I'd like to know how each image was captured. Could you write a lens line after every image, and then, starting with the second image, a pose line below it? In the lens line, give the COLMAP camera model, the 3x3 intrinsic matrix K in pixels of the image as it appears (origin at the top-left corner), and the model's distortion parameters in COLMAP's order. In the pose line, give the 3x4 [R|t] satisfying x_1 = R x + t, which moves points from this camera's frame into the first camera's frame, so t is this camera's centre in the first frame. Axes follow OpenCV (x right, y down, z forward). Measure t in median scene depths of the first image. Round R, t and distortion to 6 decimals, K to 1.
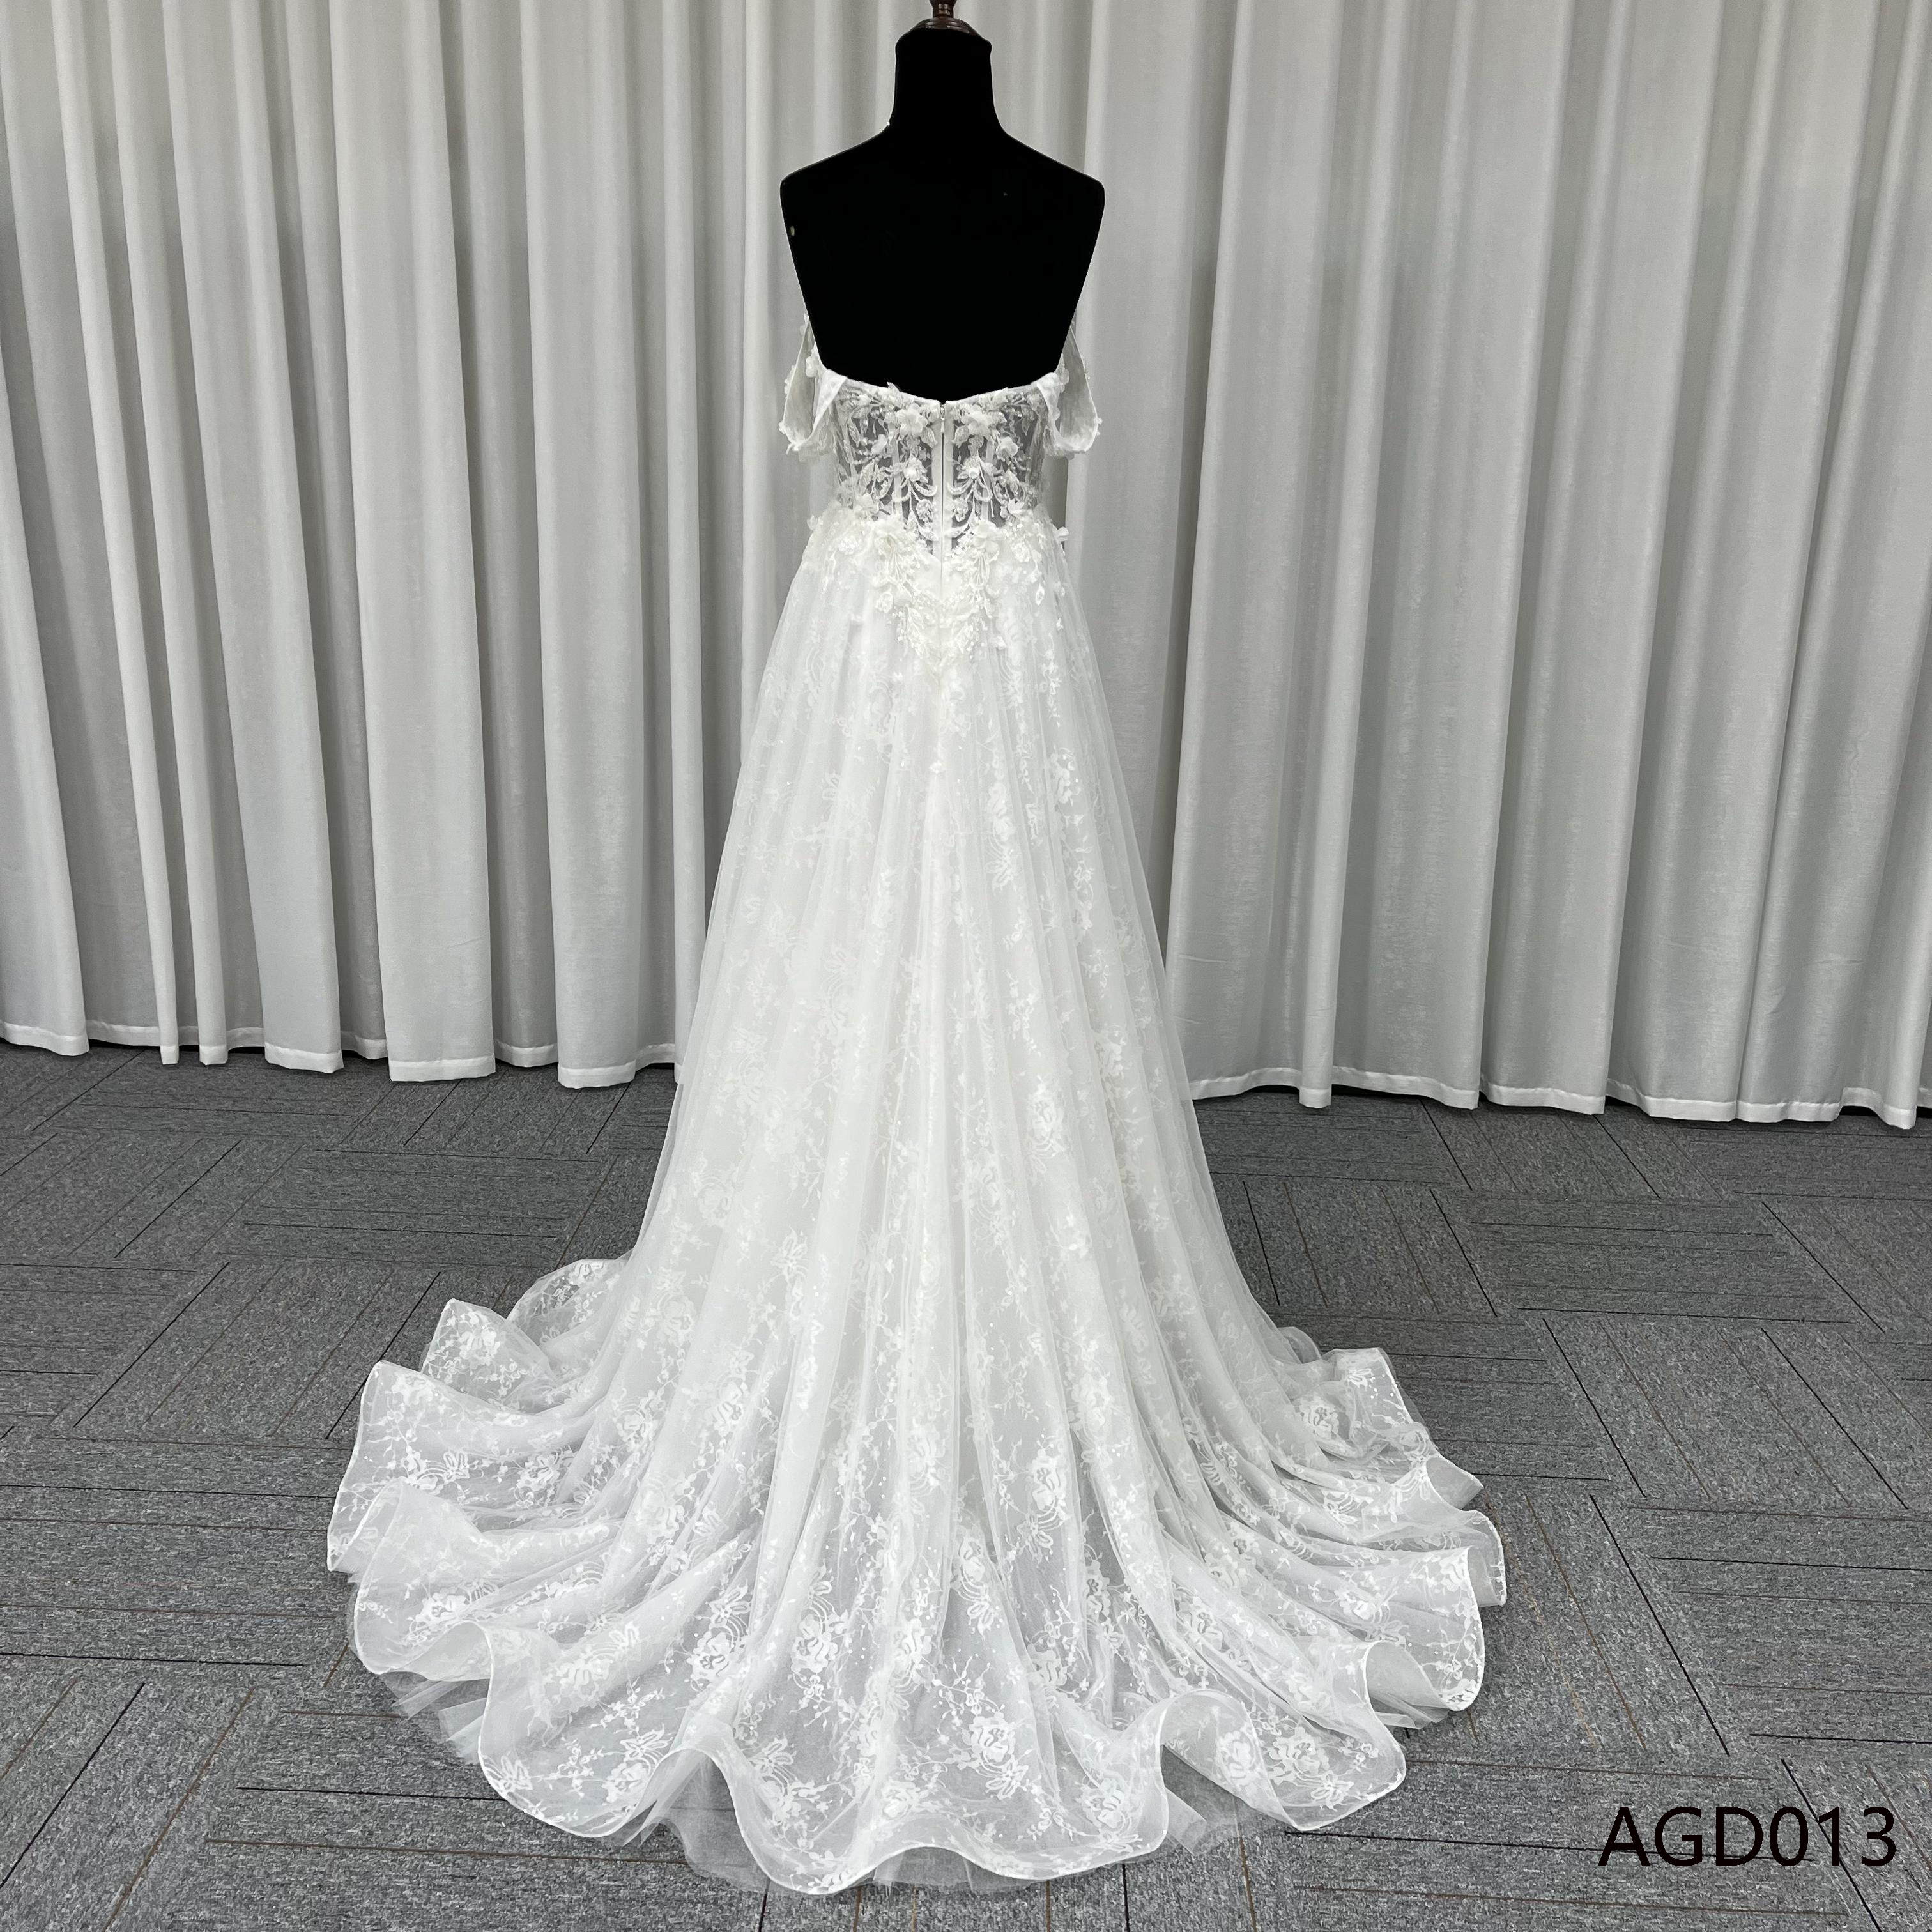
lens RADIAL K [[1885.1, 0, 959.8], [0, 1885.1, 966.8], [0, 0, 1]] dist [0.020352, -0.012098]
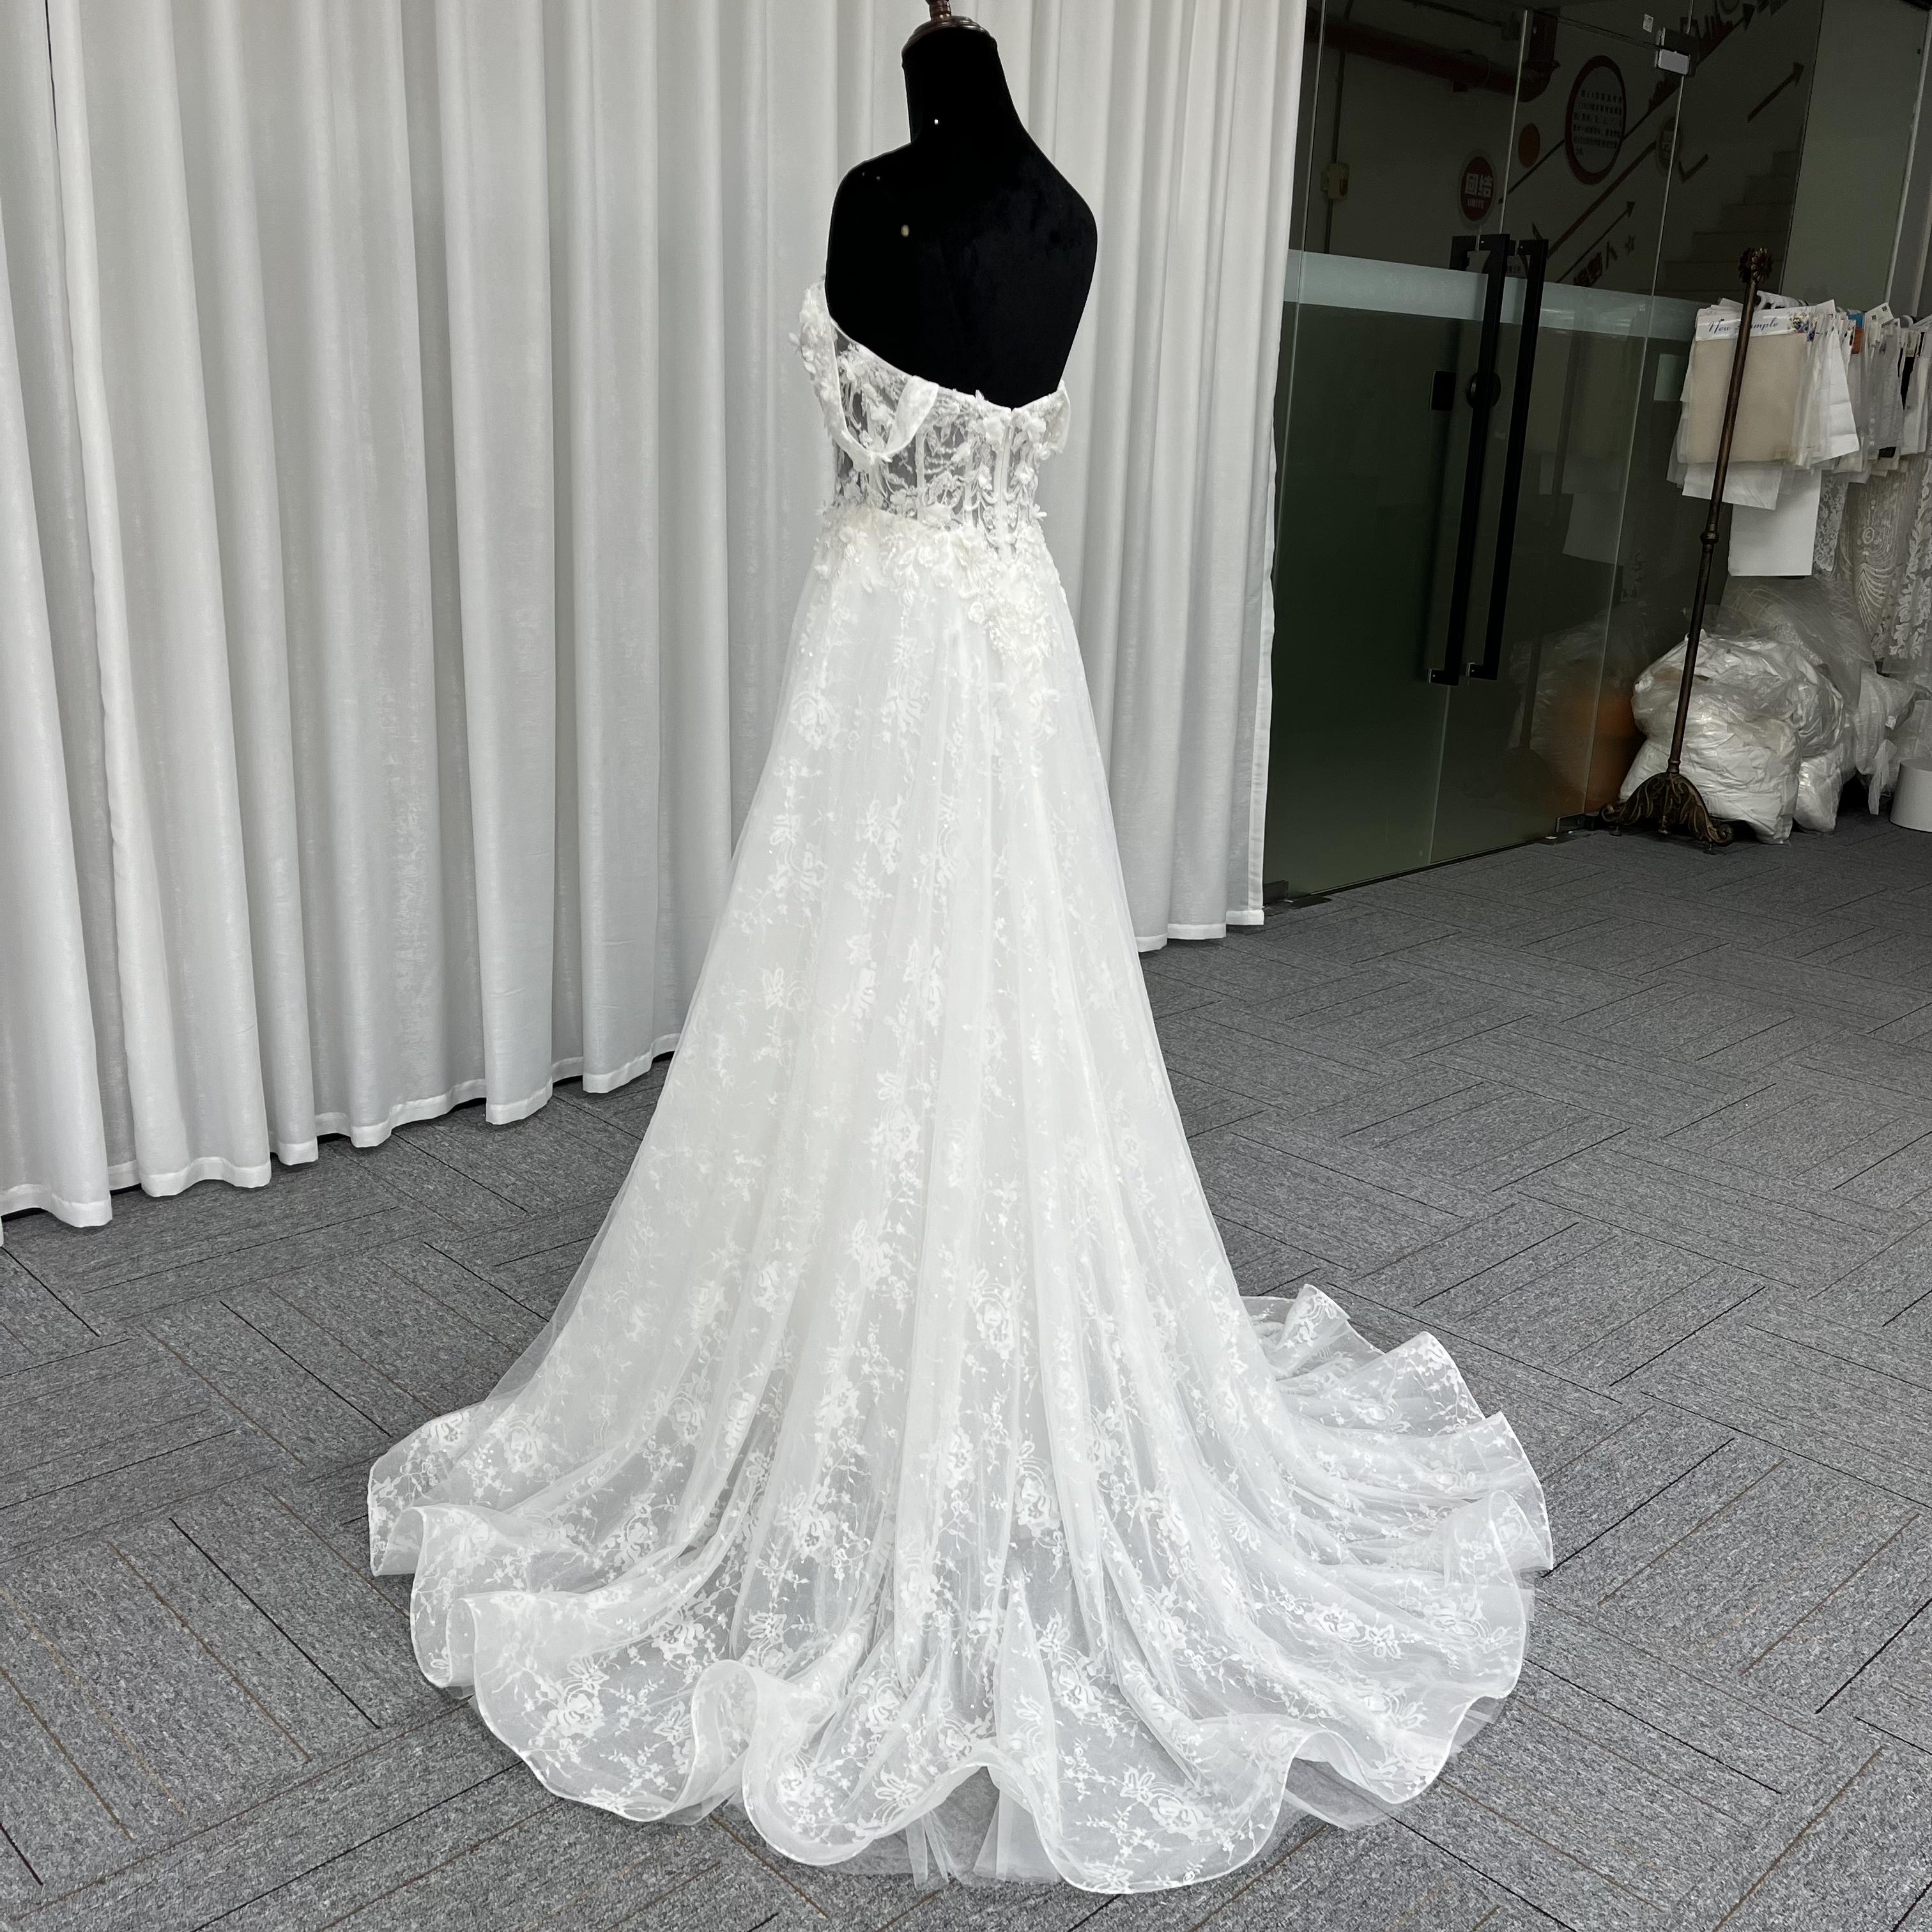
lens RADIAL K [[1903.1, 0, 867.2], [0, 1903.1, 972.3], [0, 0, 1]] dist [0.048478, -0.011294]
pose [[0.721124, -0.206996, 0.661160, -0.784497], [0.192365, 0.976621, 0.095948, -0.115527], [-0.665564, 0.057994, 0.744084, 0.302225]]
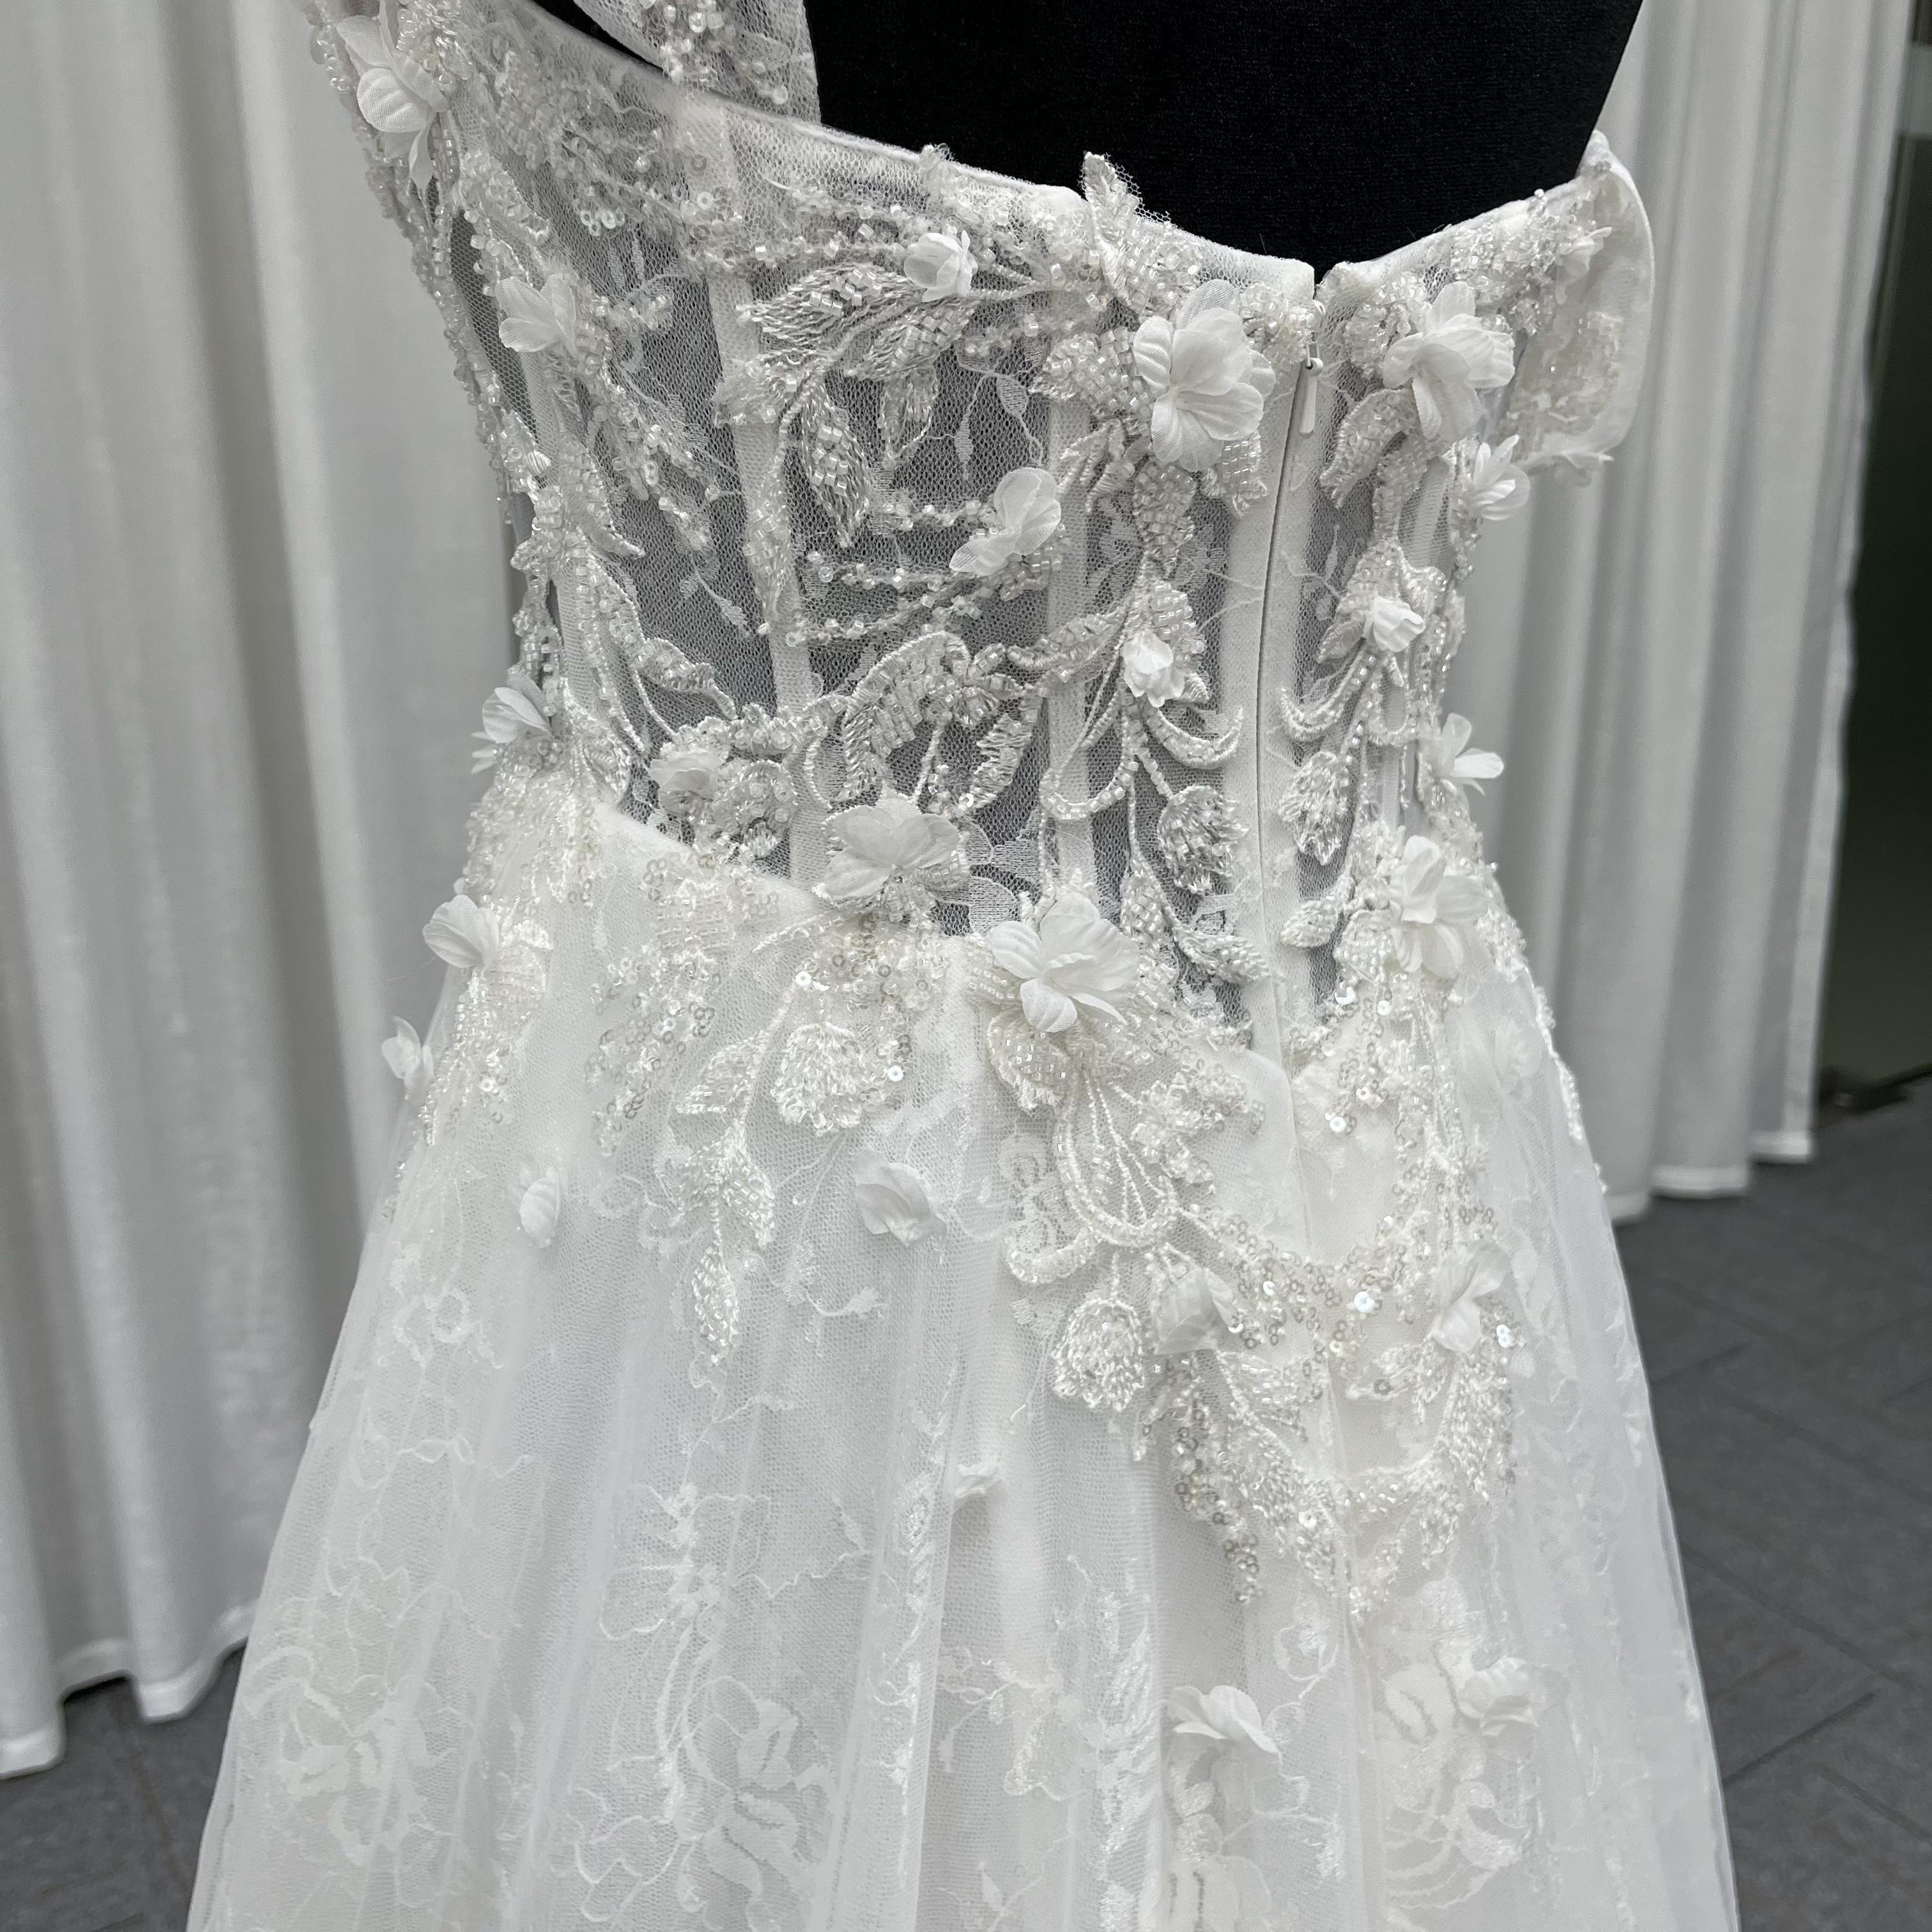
lens RADIAL K [[1835.8, 0, 870.1], [0, 1835.8, 941.1], [0, 0, 1]] dist [0.004474, -0.007294]
pose [[0.848399, -0.196629, 0.491483, -0.140882], [0.182567, 0.980174, 0.076993, -0.251757], [-0.496878, 0.024408, 0.867477, 0.852190]]
